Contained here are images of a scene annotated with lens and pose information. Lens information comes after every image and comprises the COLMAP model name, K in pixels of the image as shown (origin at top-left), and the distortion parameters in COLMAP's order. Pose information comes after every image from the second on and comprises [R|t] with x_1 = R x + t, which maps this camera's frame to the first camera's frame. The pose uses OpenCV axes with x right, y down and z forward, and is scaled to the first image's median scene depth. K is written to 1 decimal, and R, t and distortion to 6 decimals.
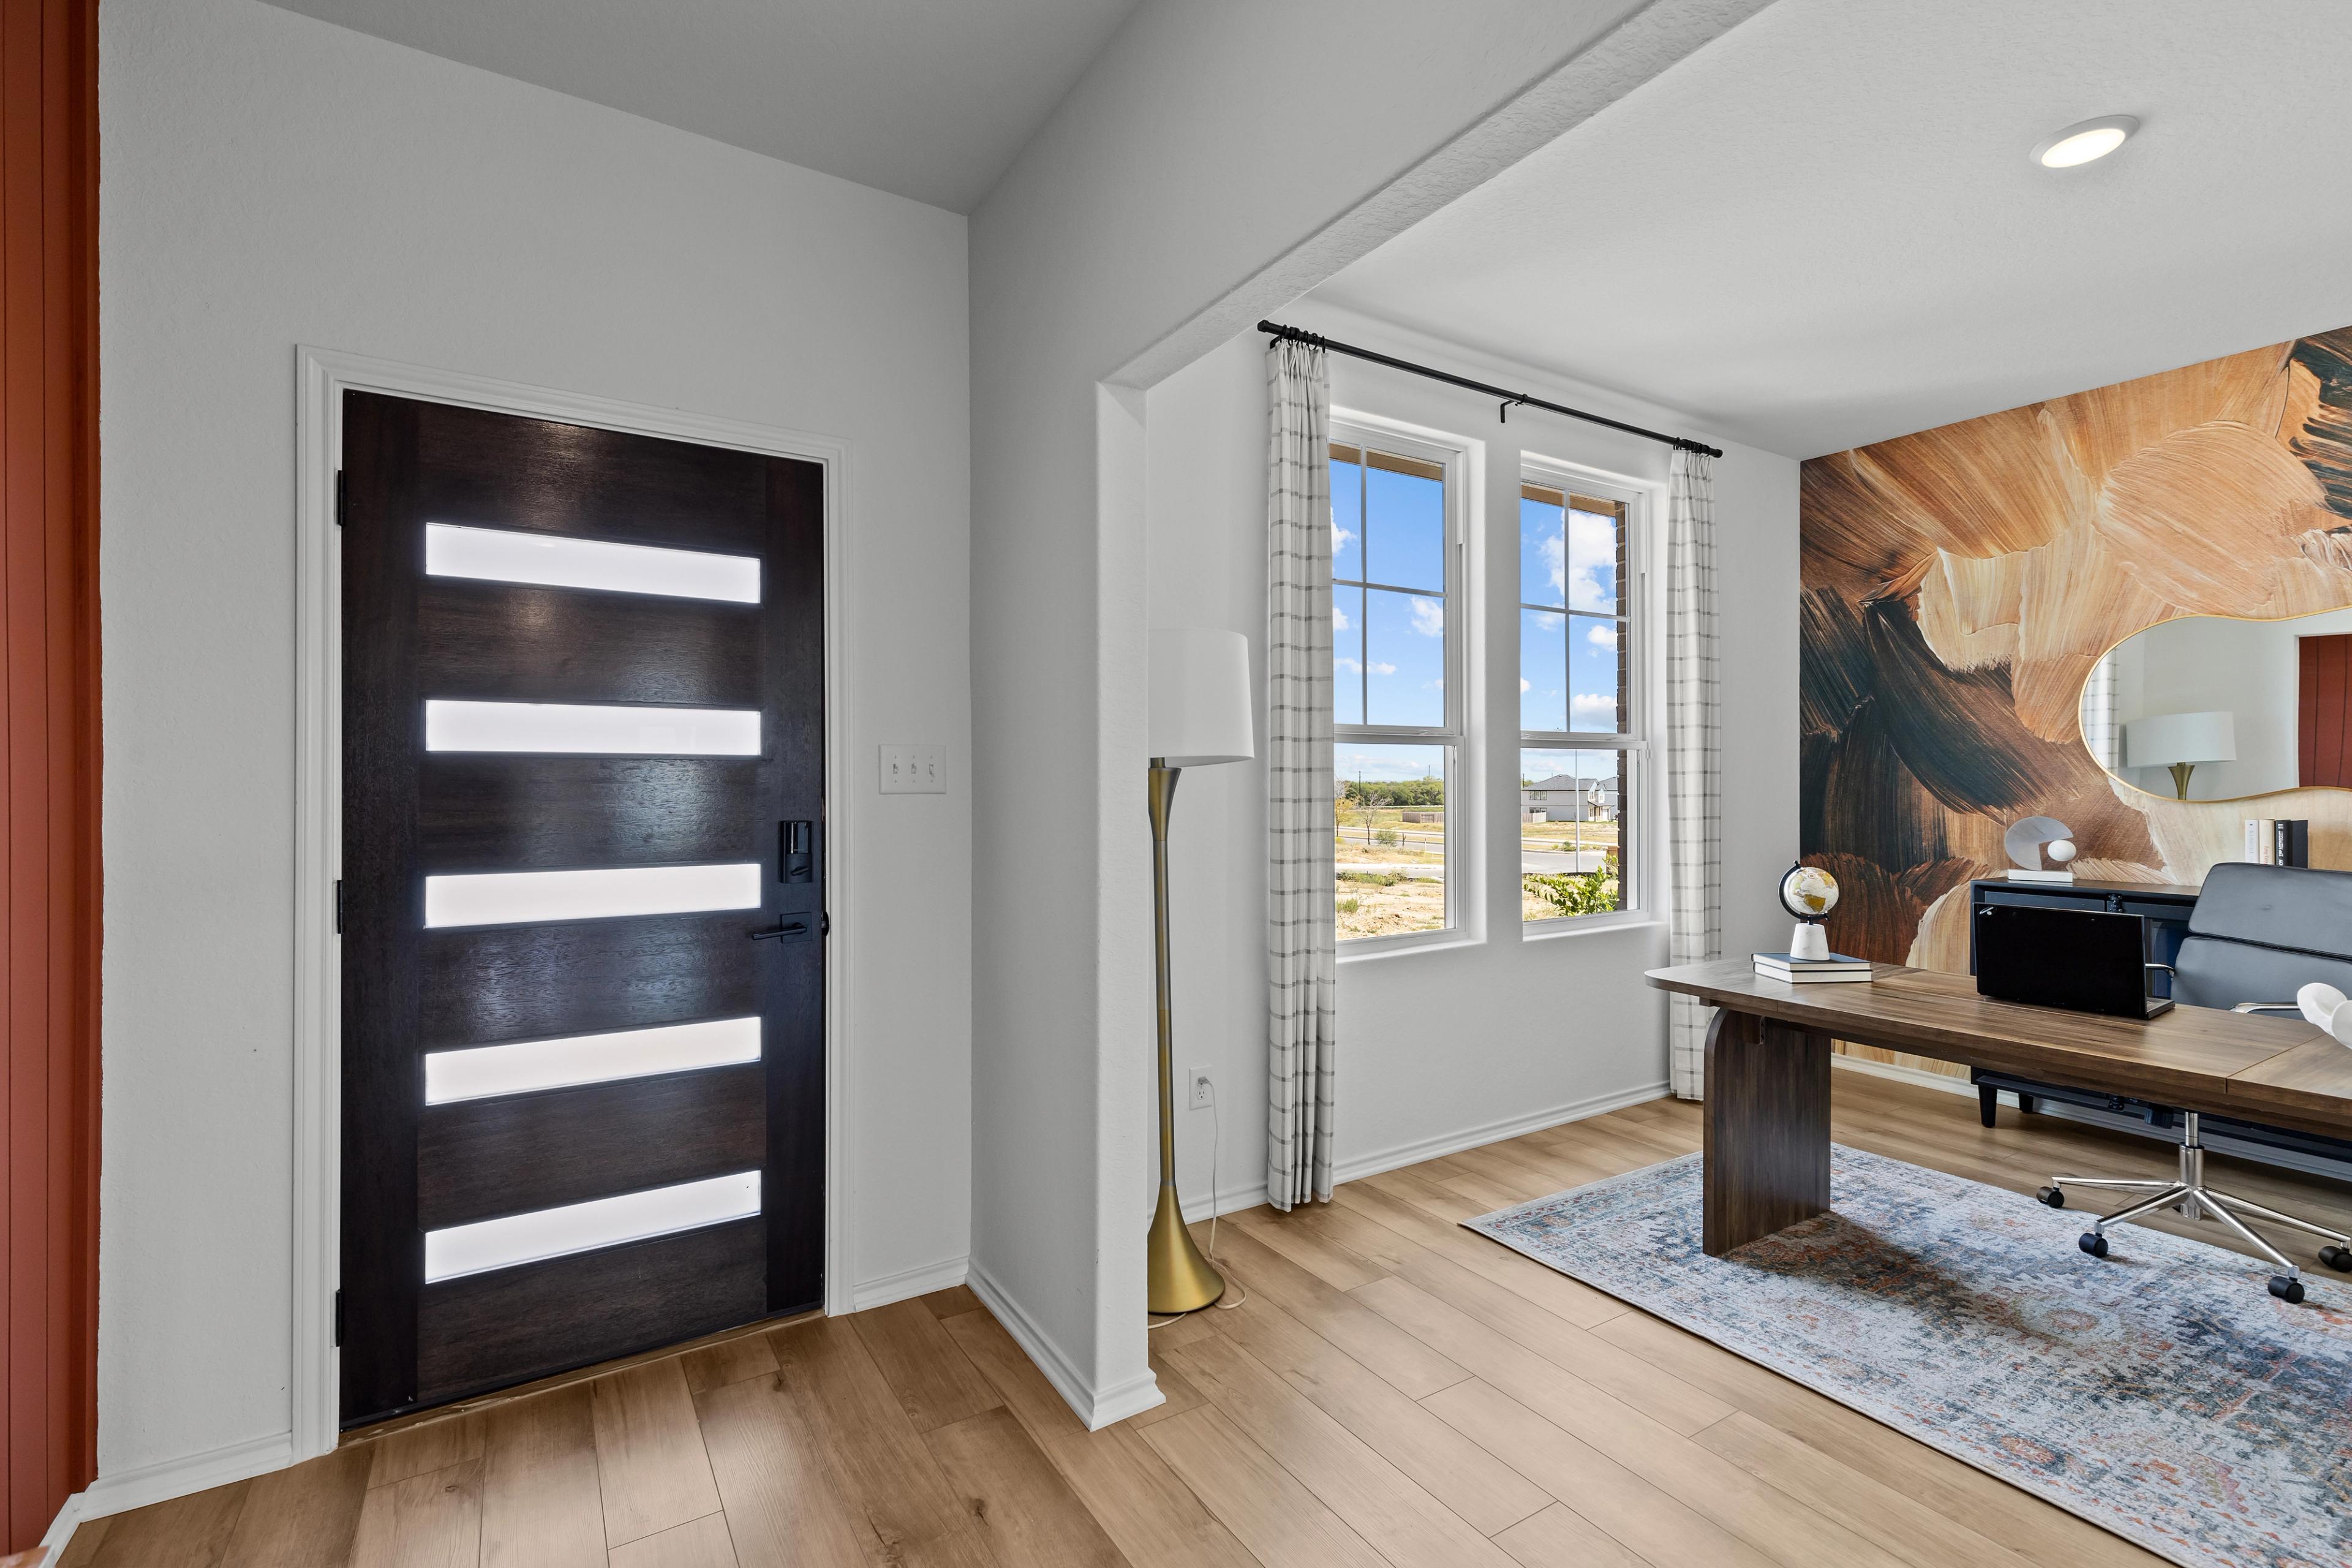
lens RADIAL K [[1055.2, 0, 1170.5], [0, 1055.2, 777.5], [0, 0, 1]] dist [0.002505, 0.000422]
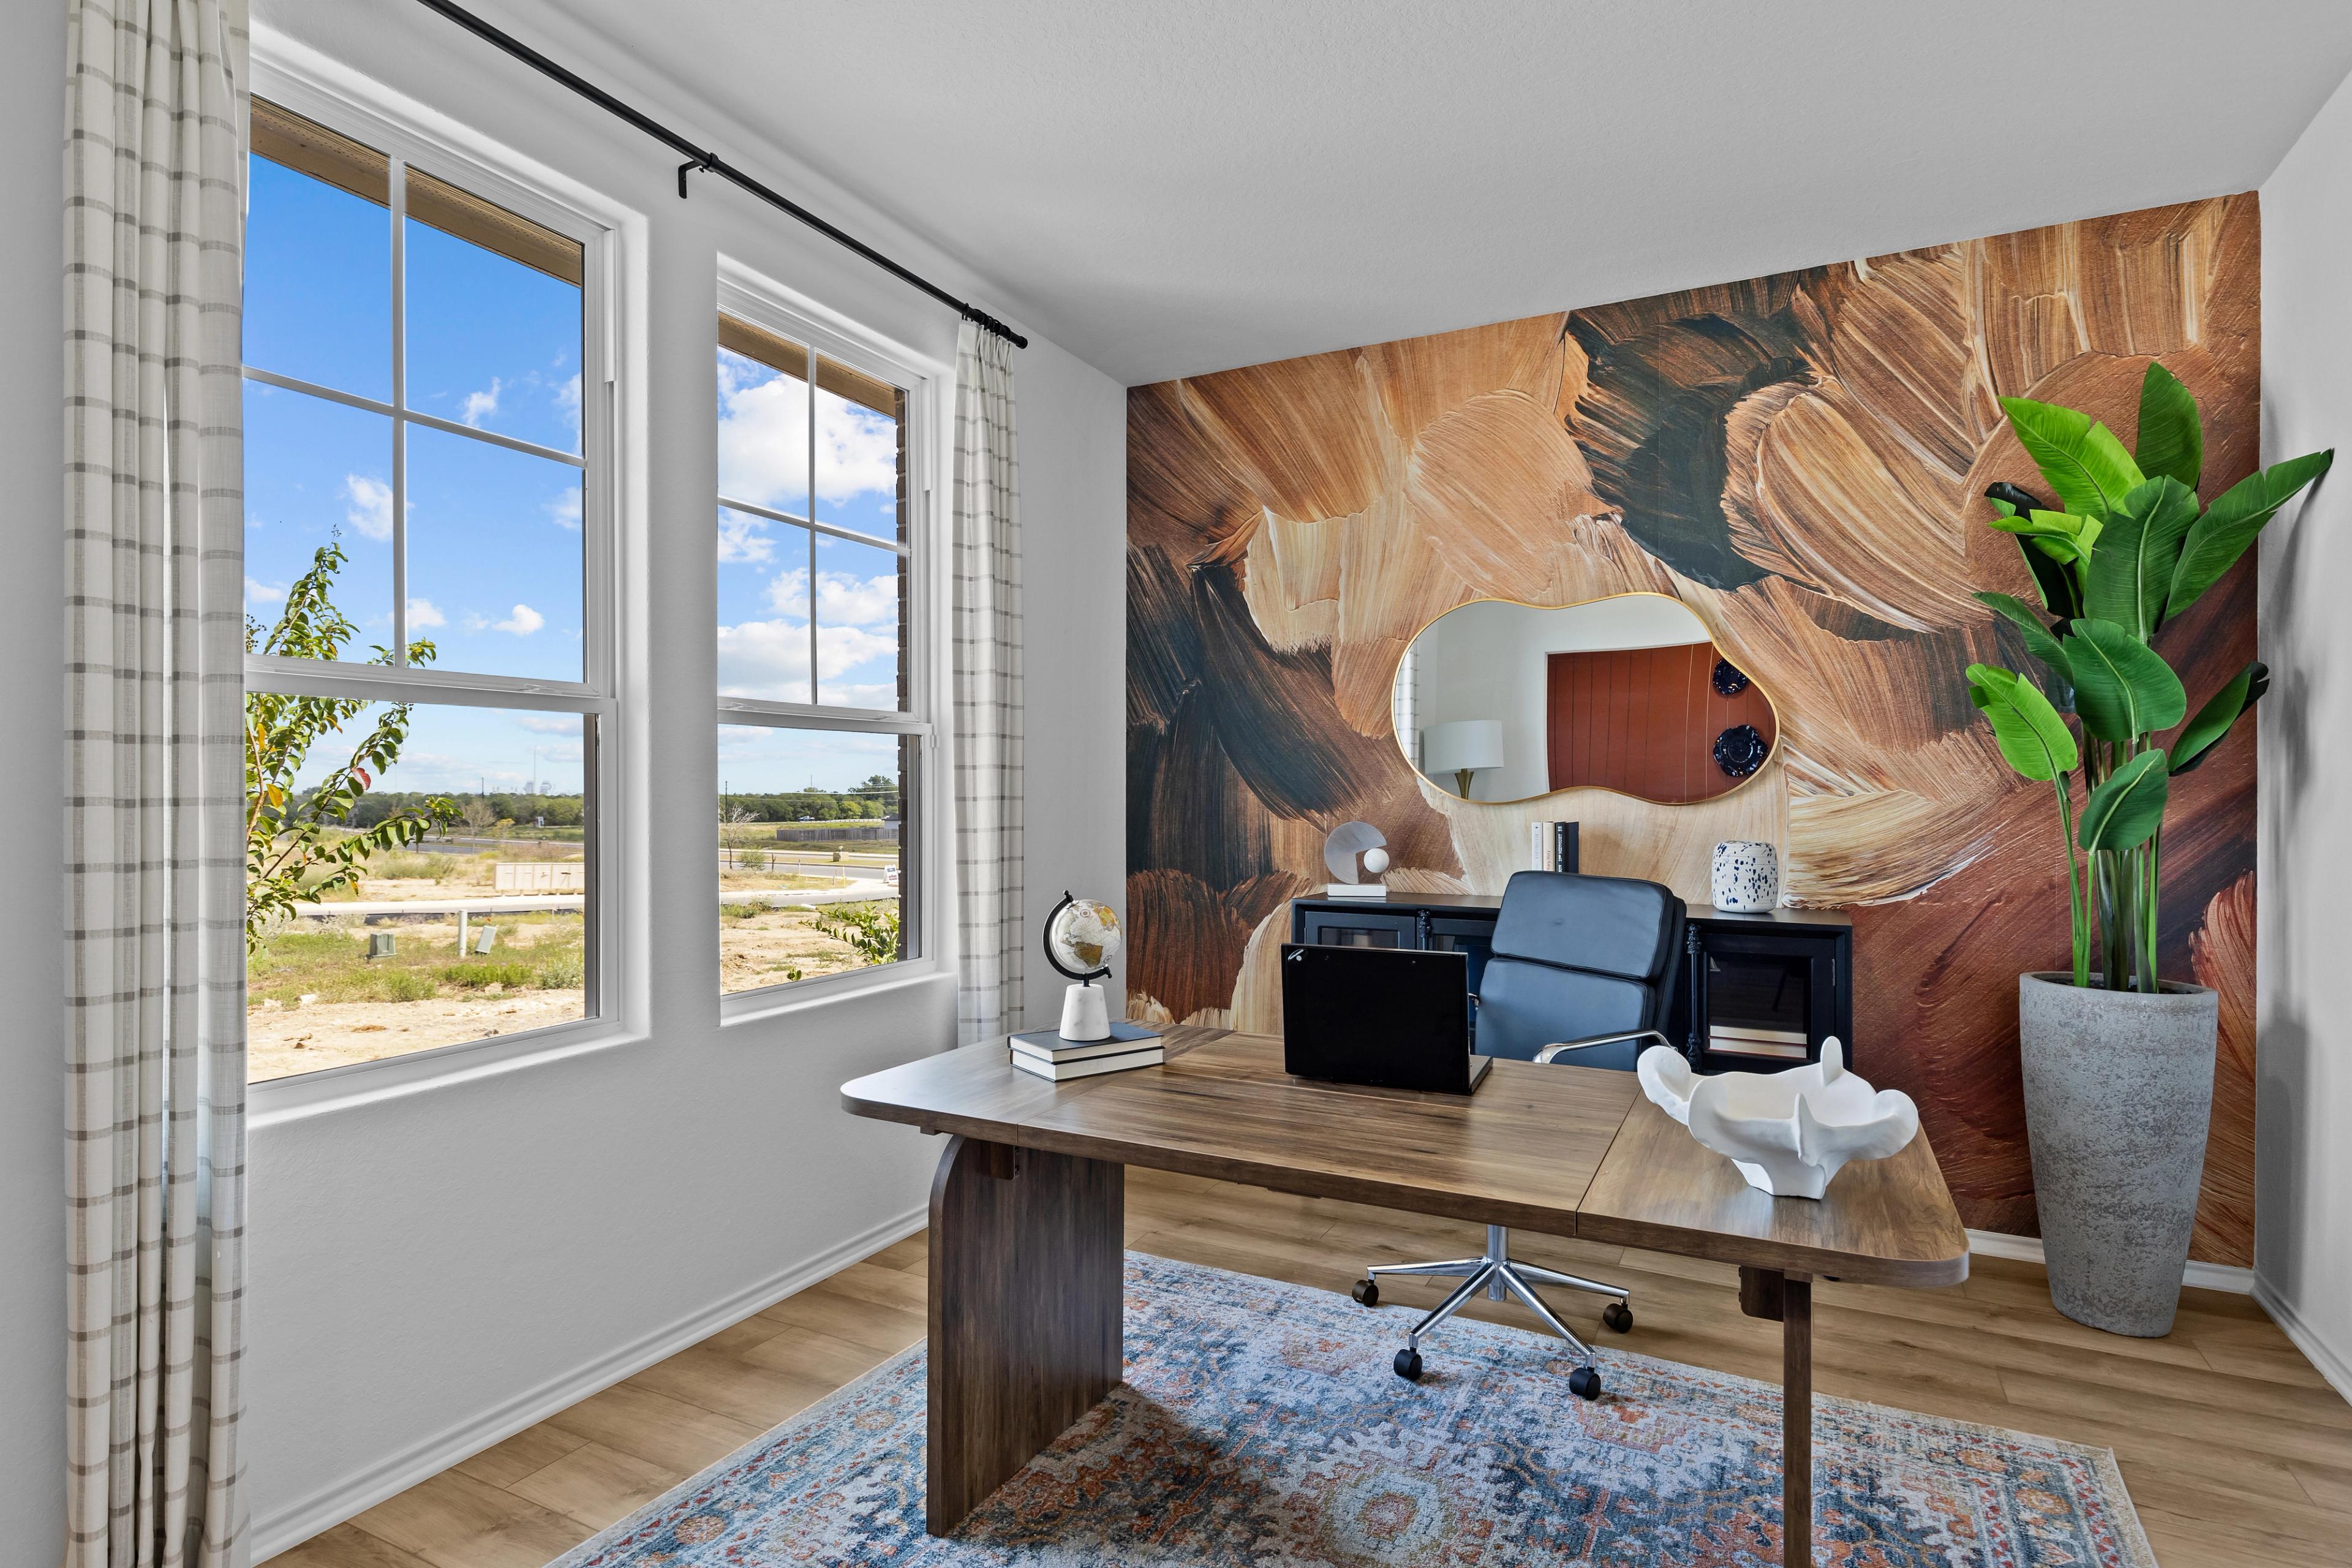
lens RADIAL K [[1042.4, 0, 1178.9], [0, 1042.4, 794.4], [0, 0, 1]] dist [0.002435, -0.000044]
pose [[0.868971, 0.002826, 0.494856, 0.279290], [-0.002339, 0.999996, -0.001605, 0.016675], [-0.494858, 0.000237, 0.868974, 0.337736]]
